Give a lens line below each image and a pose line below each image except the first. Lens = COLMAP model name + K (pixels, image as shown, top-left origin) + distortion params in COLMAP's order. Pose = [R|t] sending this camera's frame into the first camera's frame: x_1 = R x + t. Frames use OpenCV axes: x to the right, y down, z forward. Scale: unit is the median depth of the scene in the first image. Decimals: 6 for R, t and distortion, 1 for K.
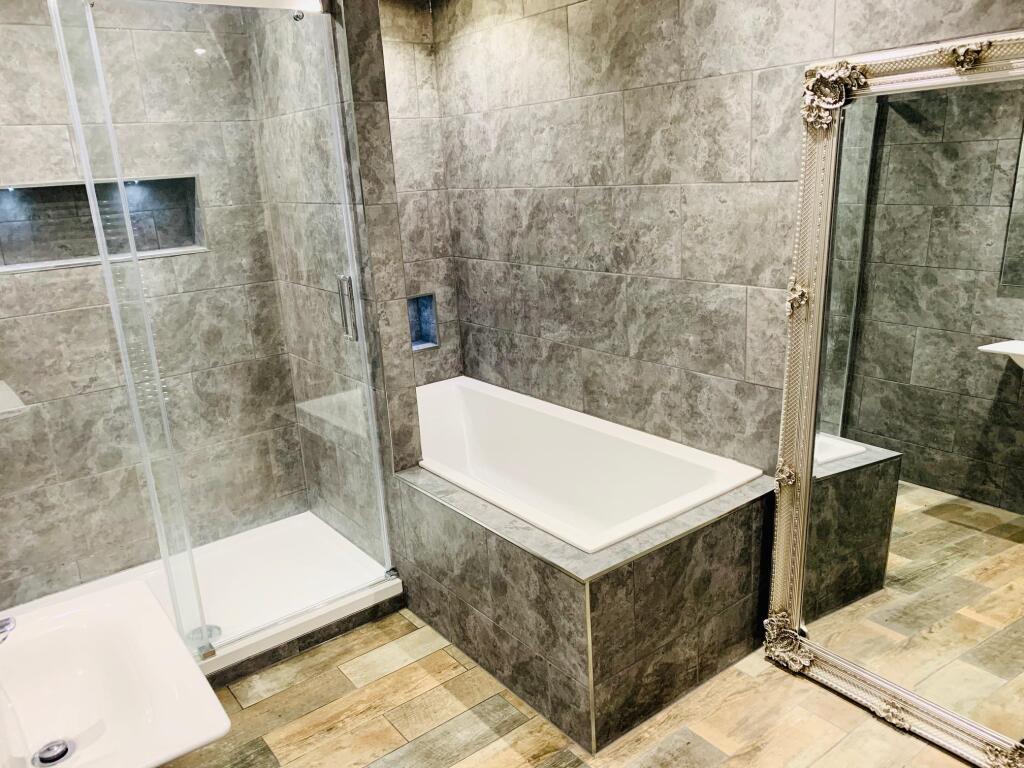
lens RADIAL K [[782.4, 0, 508.4], [0, 782.4, 389.3], [0, 0, 1]] dist [0.032144, -0.020951]
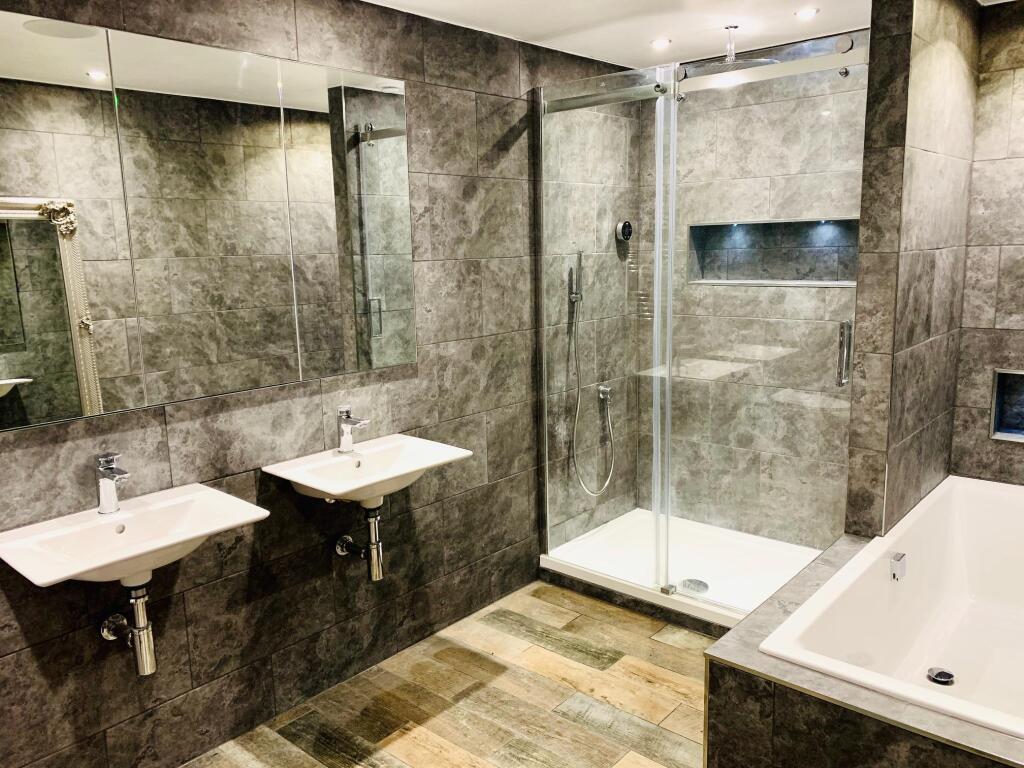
lens RADIAL K [[782.4, 0, 505.8], [0, 782.4, 385.7], [0, 0, 1]] dist [0.032144, -0.020951]
pose [[0.204161, 0.230413, -0.951435, 0.672045], [-0.264366, 0.948772, 0.173040, -0.124799], [0.942565, 0.216199, 0.254616, 0.354018]]
